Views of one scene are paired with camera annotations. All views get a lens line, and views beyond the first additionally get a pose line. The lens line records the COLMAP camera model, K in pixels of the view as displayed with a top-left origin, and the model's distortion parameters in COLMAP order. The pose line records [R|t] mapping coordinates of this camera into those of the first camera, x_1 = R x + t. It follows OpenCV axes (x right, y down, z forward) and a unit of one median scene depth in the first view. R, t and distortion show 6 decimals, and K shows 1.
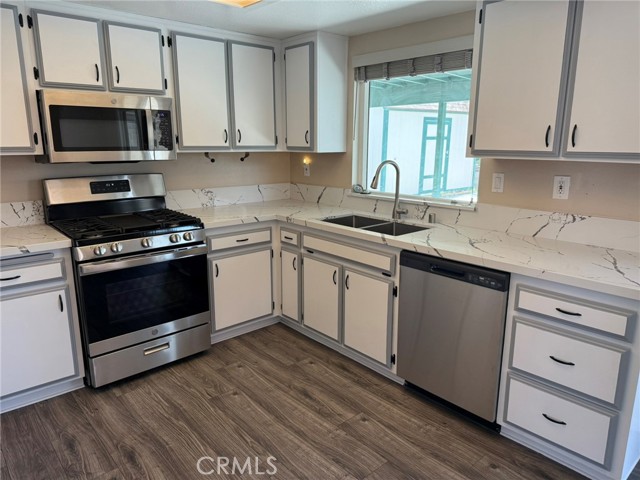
lens RADIAL K [[442.0, 0, 317.3], [0, 442.0, 241.9], [0, 0, 1]] dist [0.059011, -0.065426]
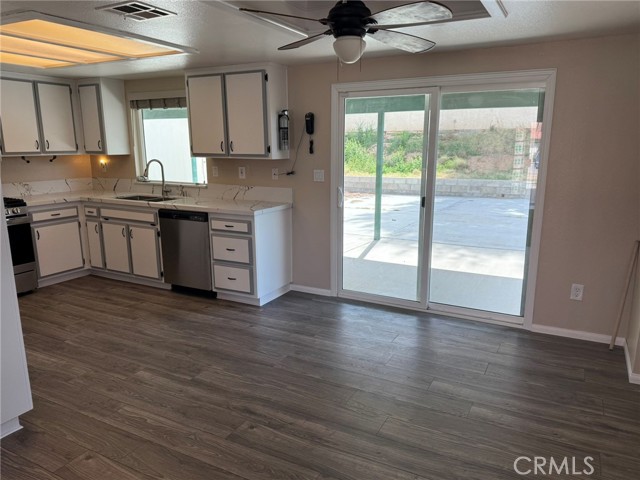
lens RADIAL K [[460.6, 0, 324.5], [0, 460.6, 241.2], [0, 0, 1]] dist [0.040009, -0.062798]
pose [[0.932191, -0.078243, 0.353409, 0.129333], [0.084013, 0.996464, -0.000991, 0.183754], [-0.352082, 0.030615, 0.935468, -0.869080]]
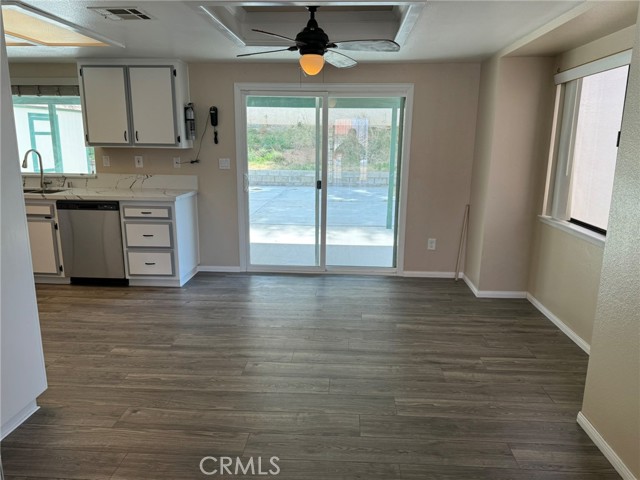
lens RADIAL K [[460.6, 0, 322.3], [0, 460.6, 237.7], [0, 0, 1]] dist [0.040009, -0.062798]
pose [[0.696827, -0.146573, 0.702103, -0.334033], [0.151755, 0.986864, 0.055406, 0.194329], [-0.701001, 0.067939, 0.709916, -0.883269]]
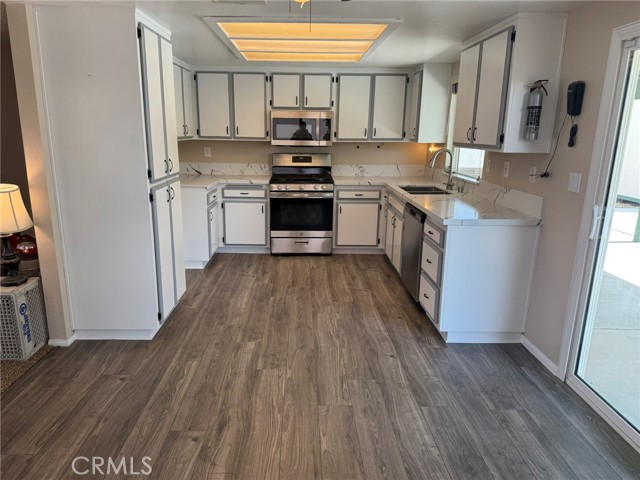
lens RADIAL K [[442.0, 0, 315.5], [0, 442.0, 248.7], [0, 0, 1]] dist [0.059011, -0.065426]
pose [[0.764347, 0.170477, -0.621861, 0.891153], [-0.153782, 0.984783, 0.080951, 0.098913], [0.626199, 0.033756, 0.778932, -0.461133]]
